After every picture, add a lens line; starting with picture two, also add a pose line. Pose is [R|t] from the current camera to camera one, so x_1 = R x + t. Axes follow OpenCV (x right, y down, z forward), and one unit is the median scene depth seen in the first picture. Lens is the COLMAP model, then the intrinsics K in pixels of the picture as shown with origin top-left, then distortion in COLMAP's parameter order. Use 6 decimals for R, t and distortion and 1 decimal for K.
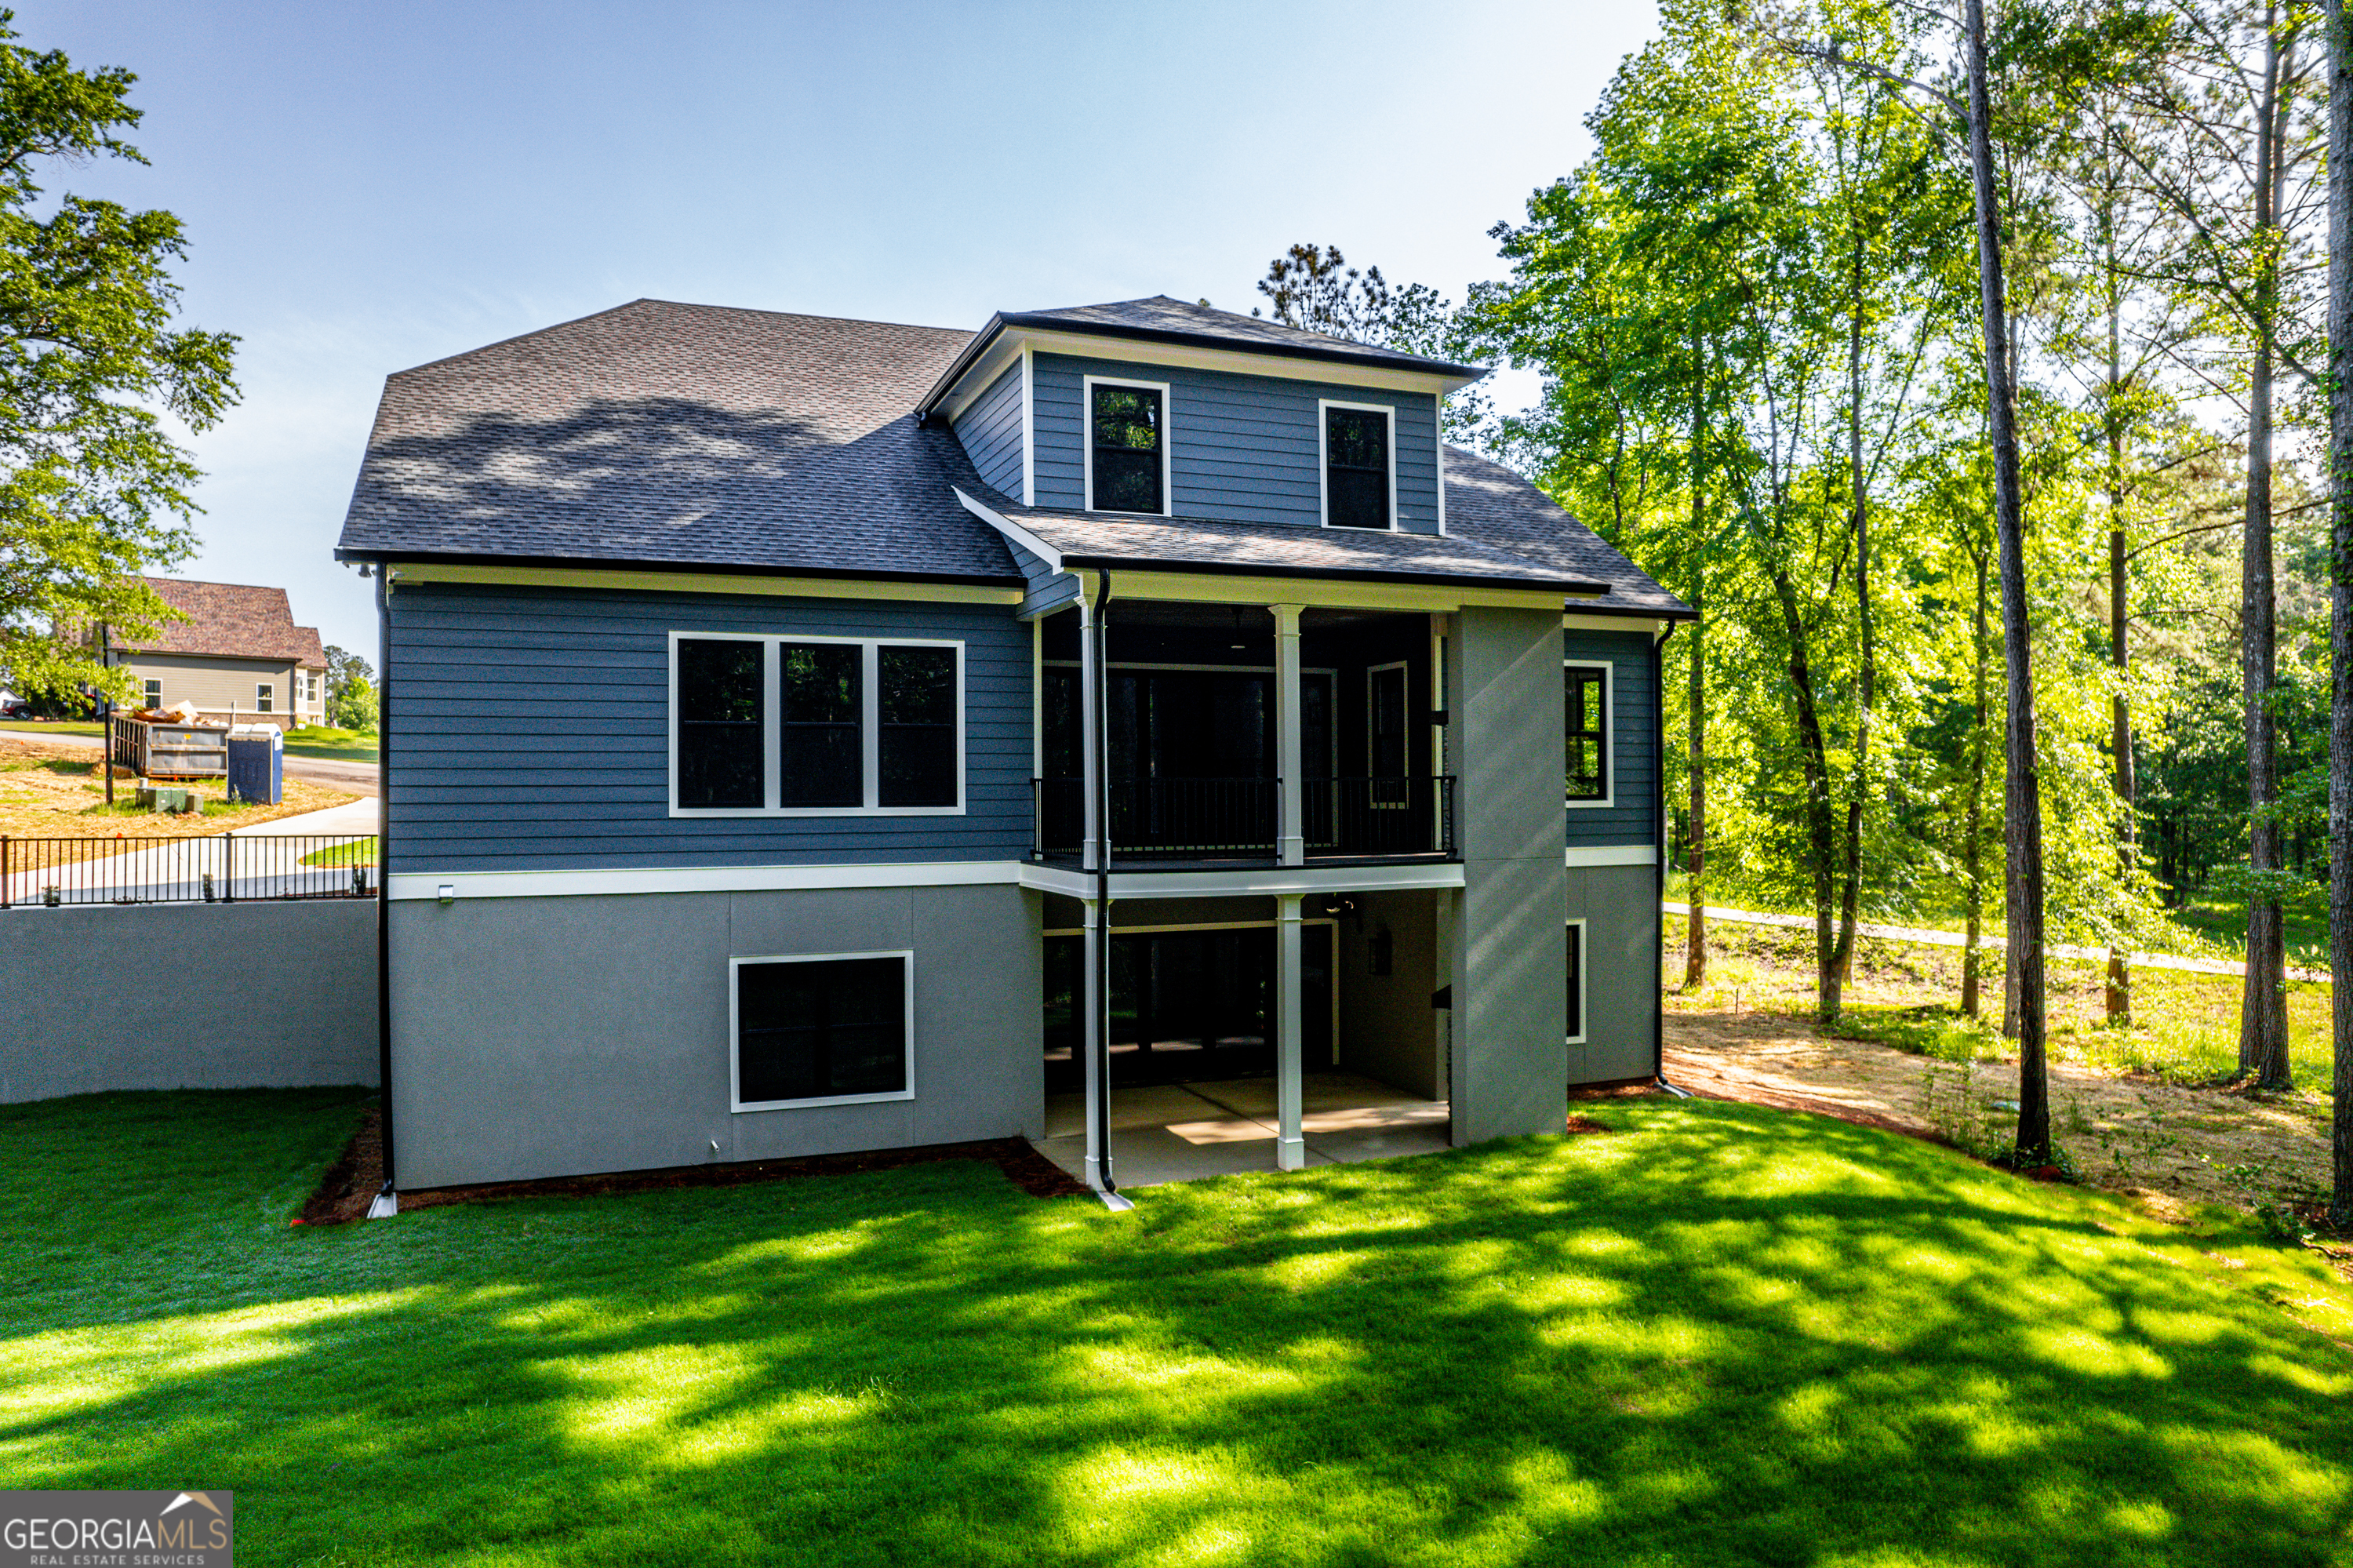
lens RADIAL K [[1494.2, 0, 1169.0], [0, 1494.2, 786.4], [0, 0, 1]] dist [-0.056698, 0.045563]
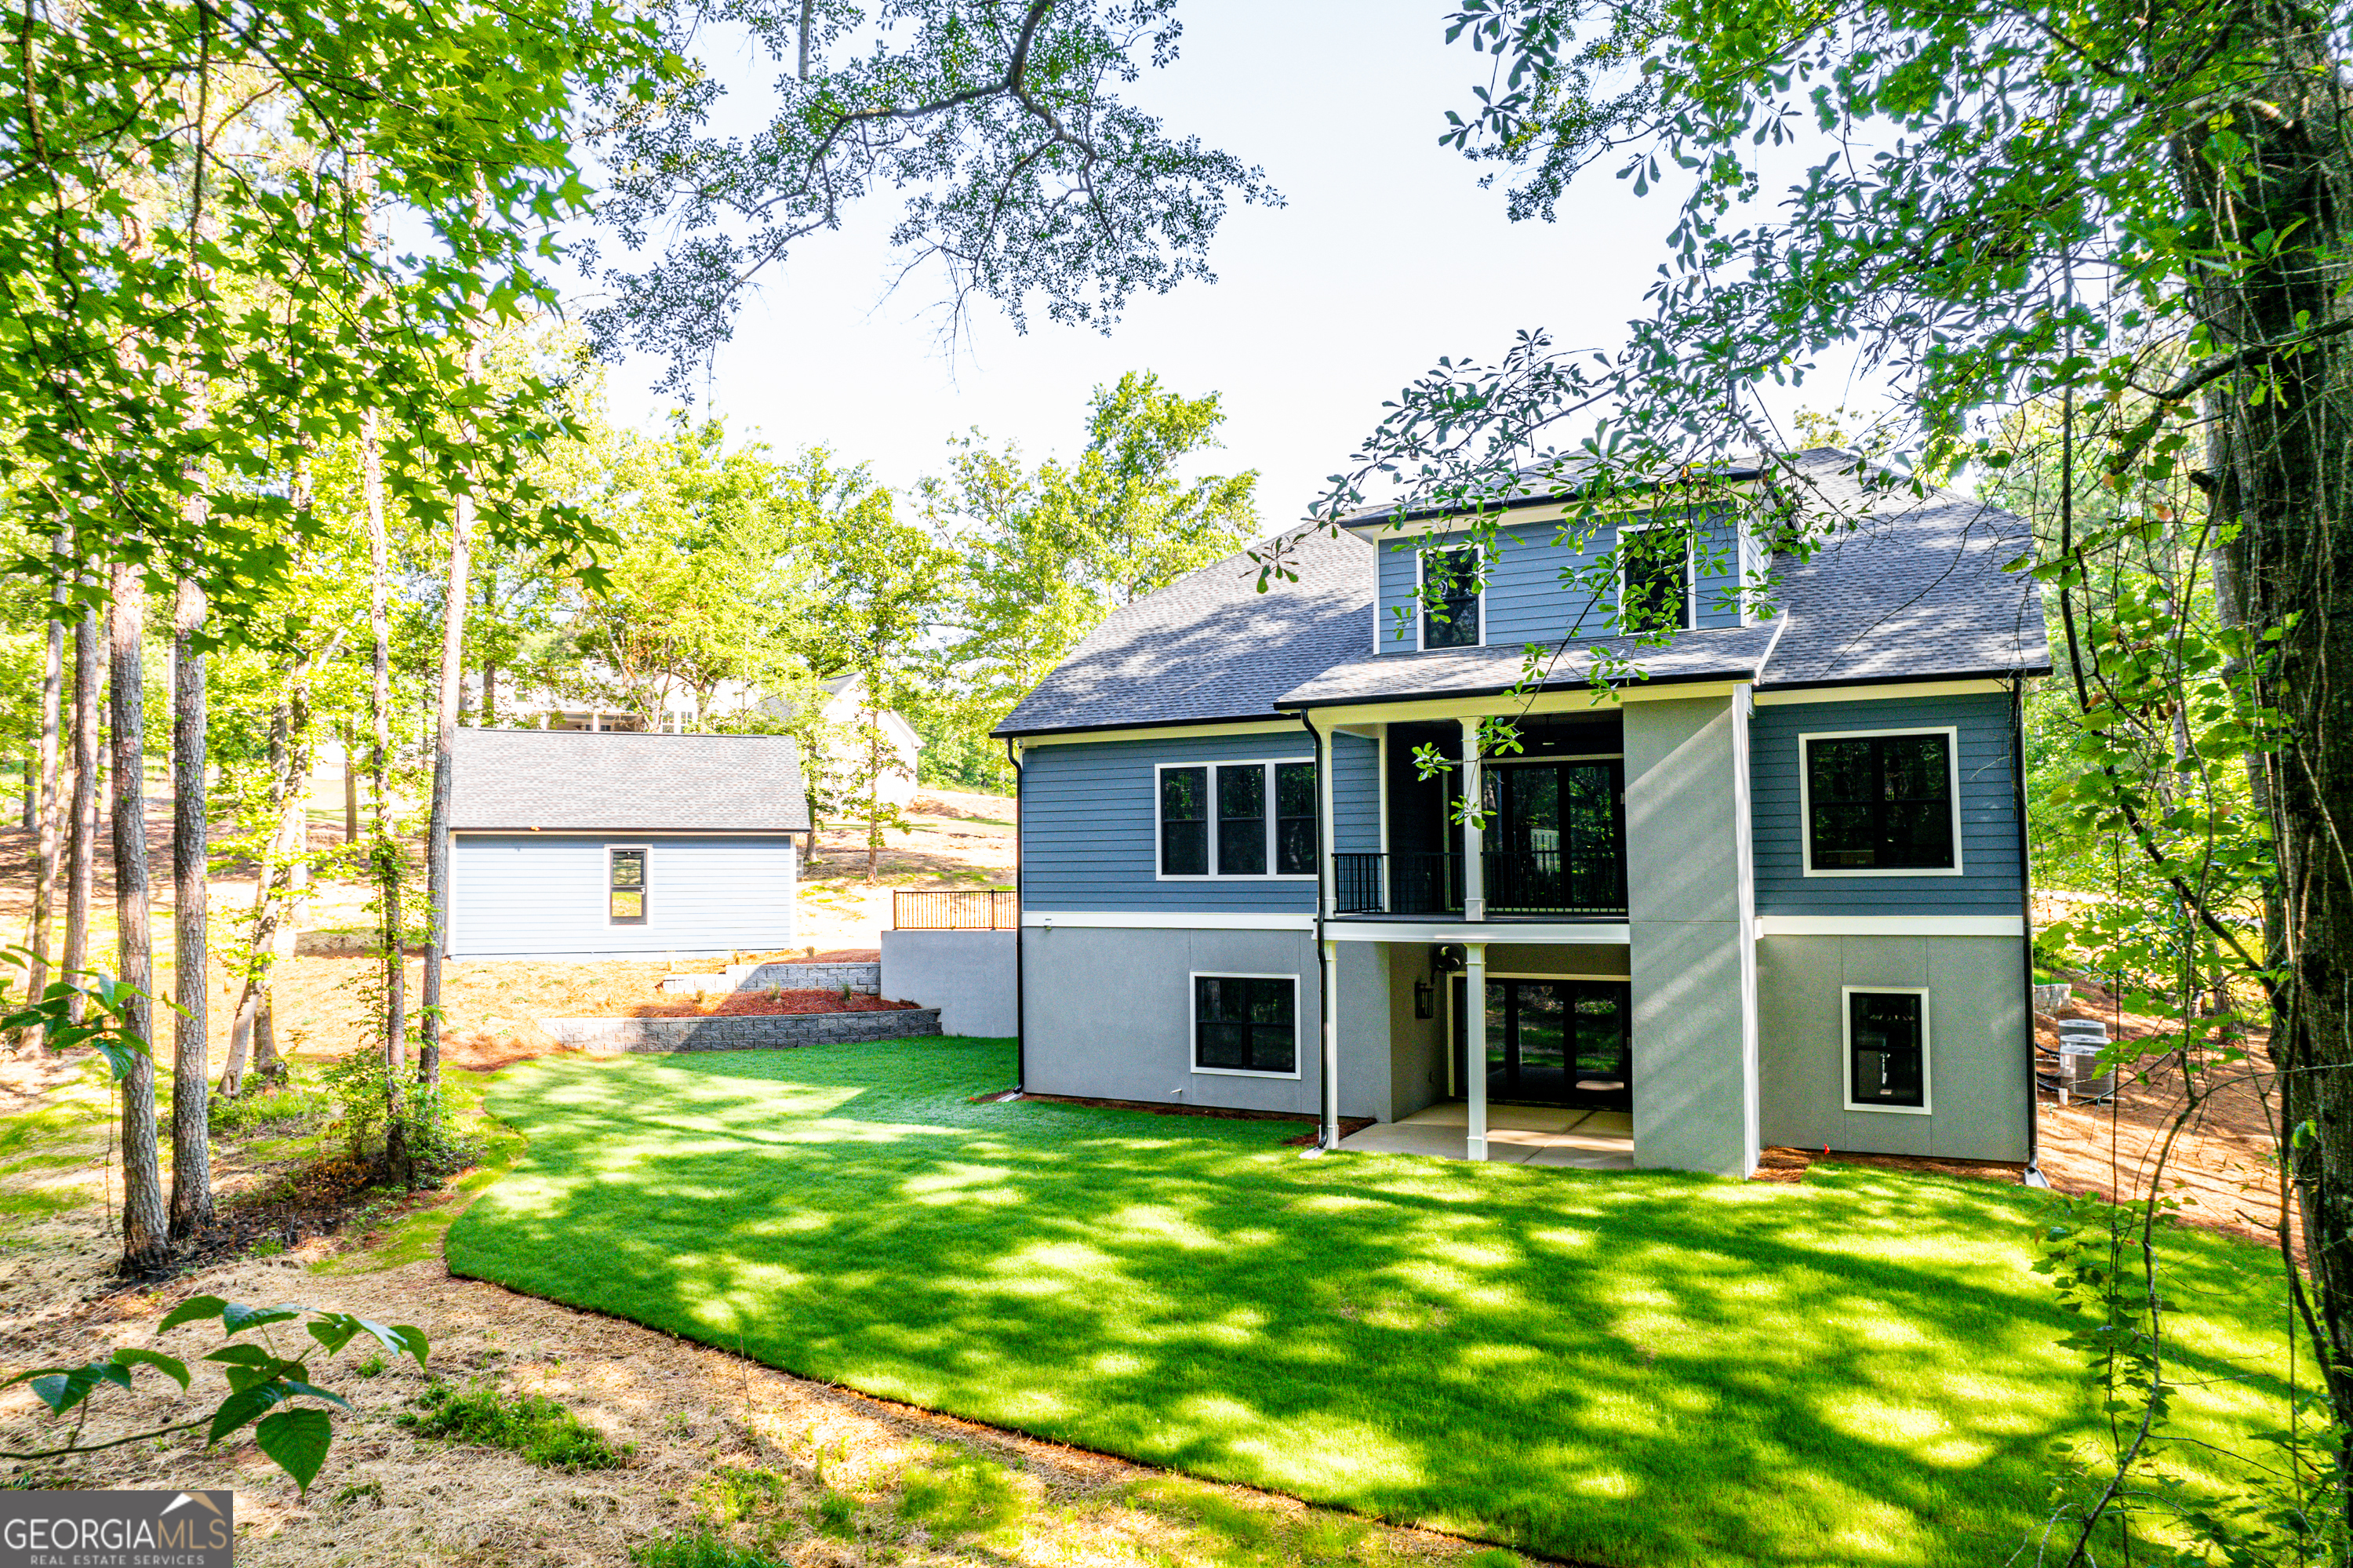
lens RADIAL K [[1494.2, 0, 1170.6], [0, 1494.2, 778.1], [0, 0, 1]] dist [-0.056698, 0.045563]
pose [[0.641527, -0.048232, -0.765582, 0.881007], [0.005815, 0.998298, -0.058021, 0.004021], [0.767078, 0.032770, 0.640716, -0.019404]]
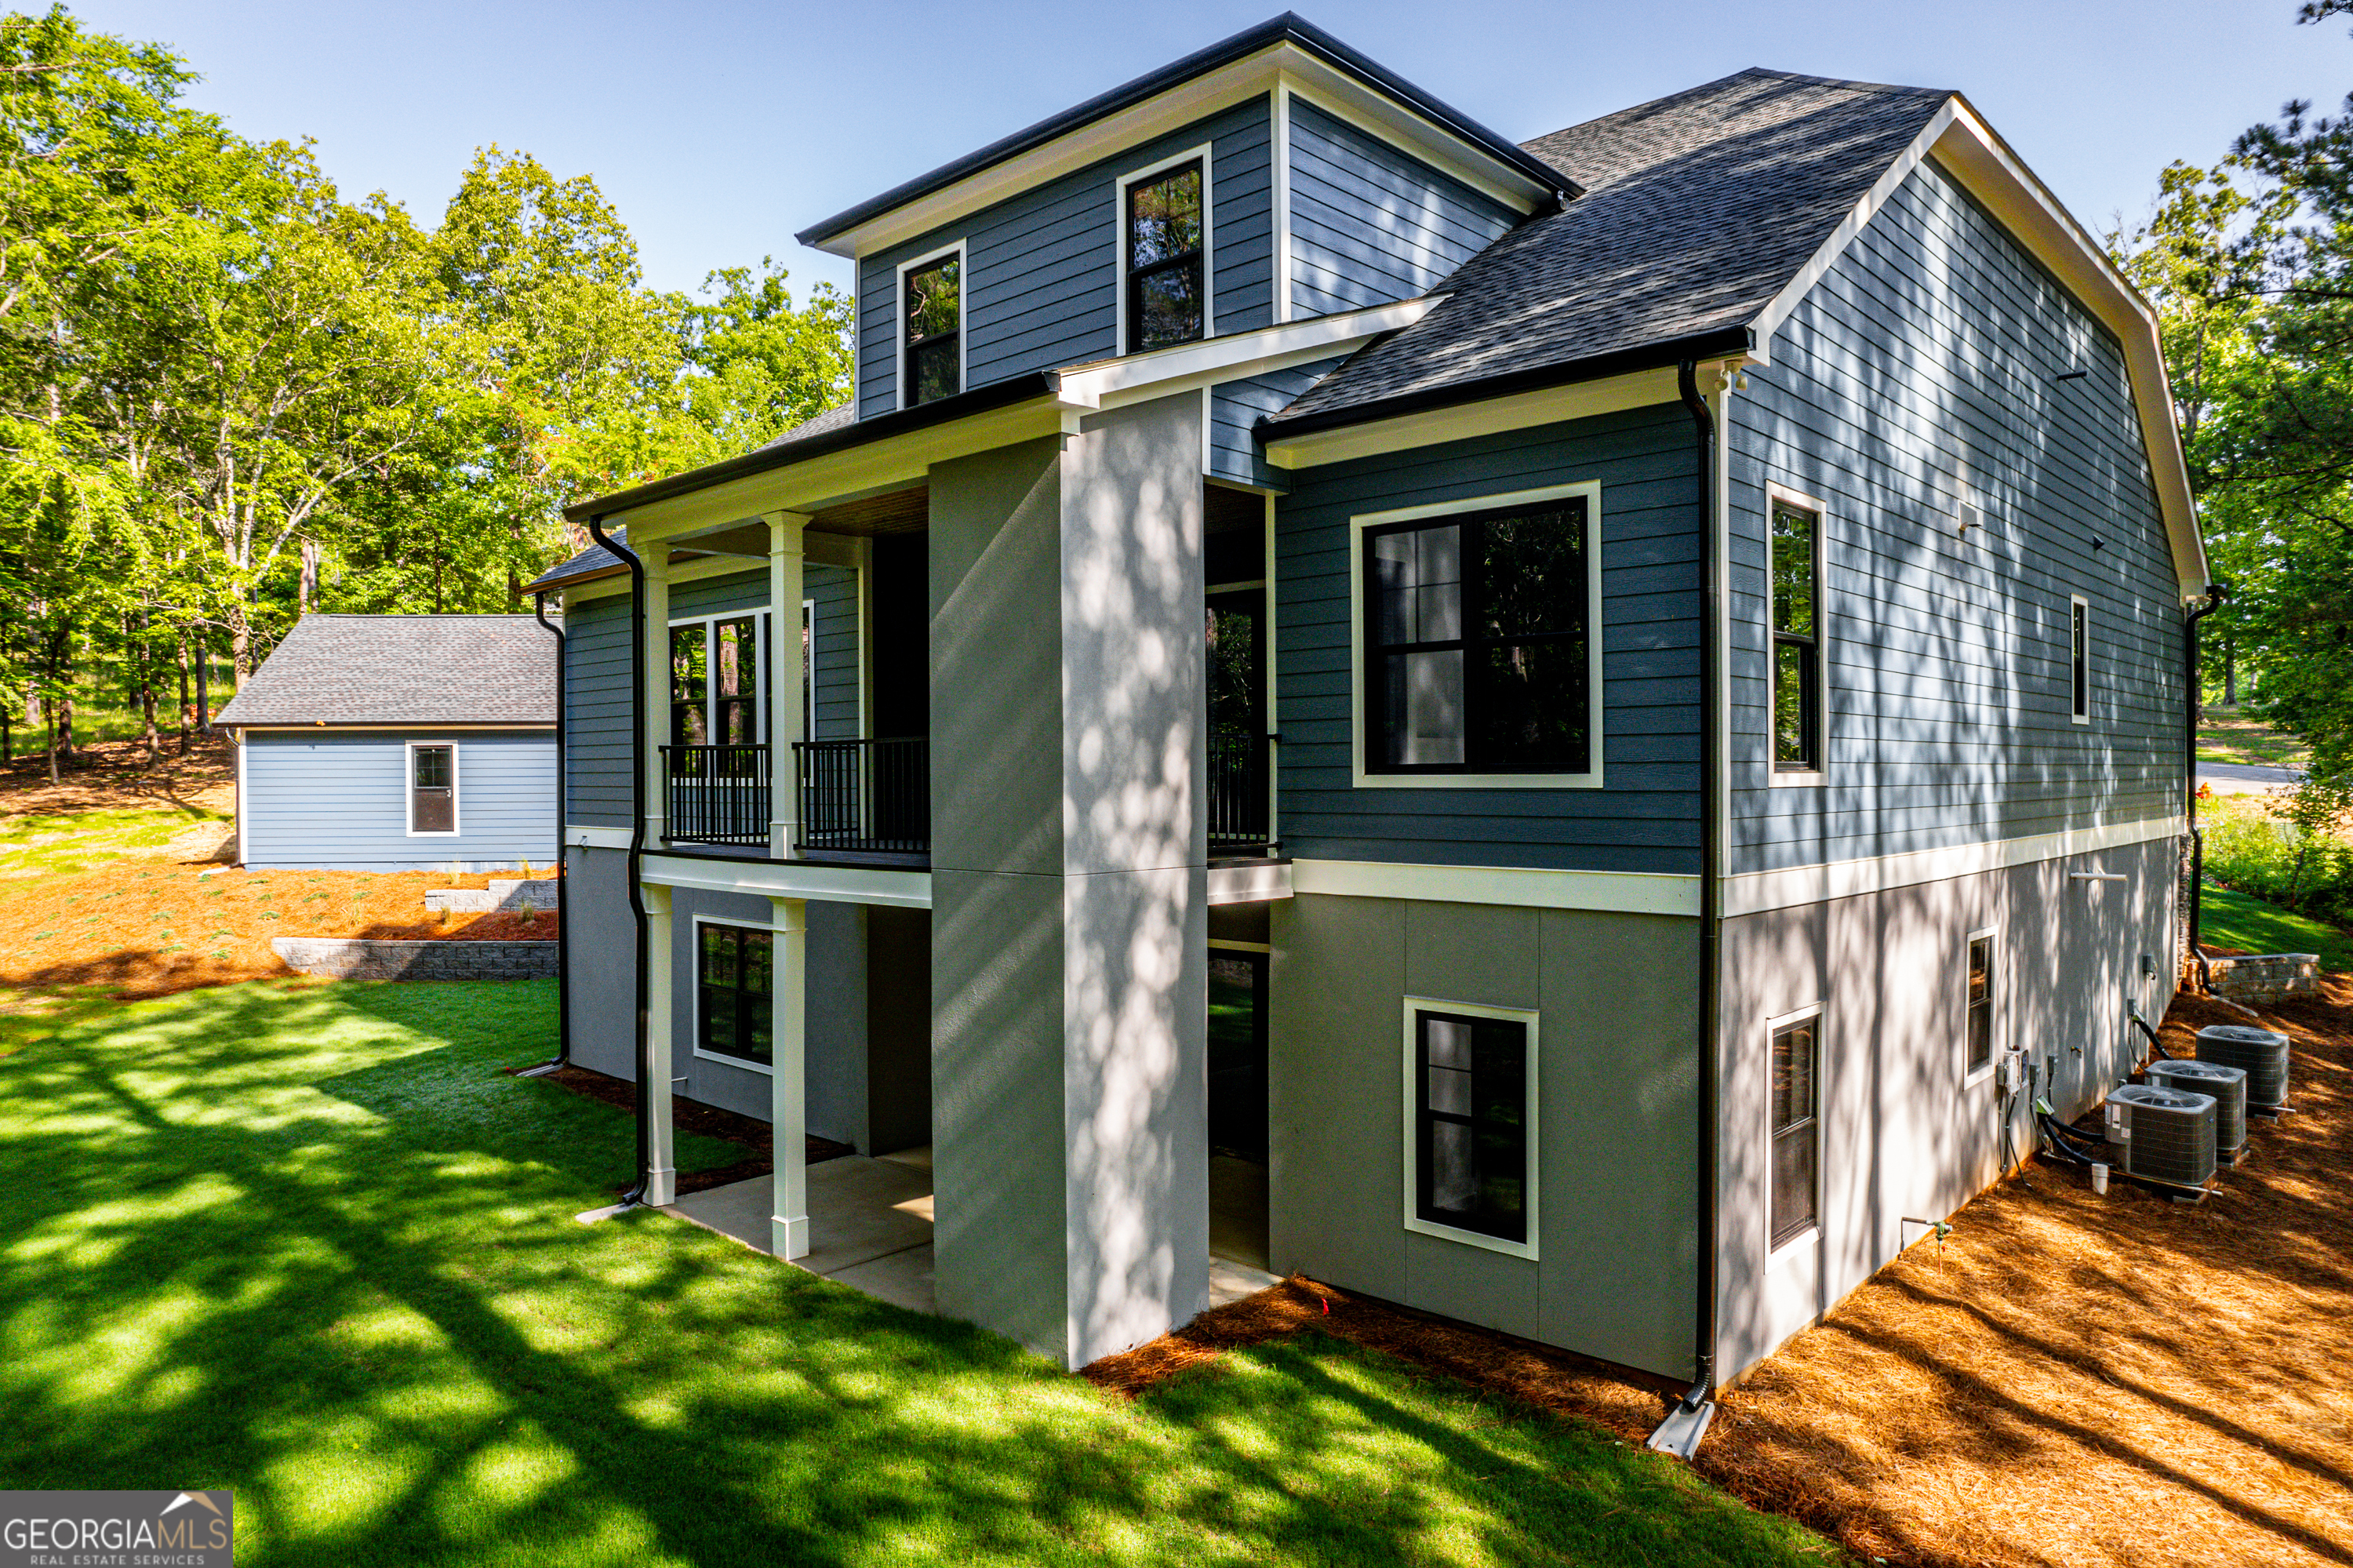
lens RADIAL K [[1494.2, 0, 1169.2], [0, 1494.2, 790.3], [0, 0, 1]] dist [-0.056698, 0.045563]
pose [[0.420150, 0.014186, -0.907344, 0.833026], [0.007606, 0.999788, 0.019153, 0.005179], [0.907423, -0.014949, 0.419953, 0.845923]]
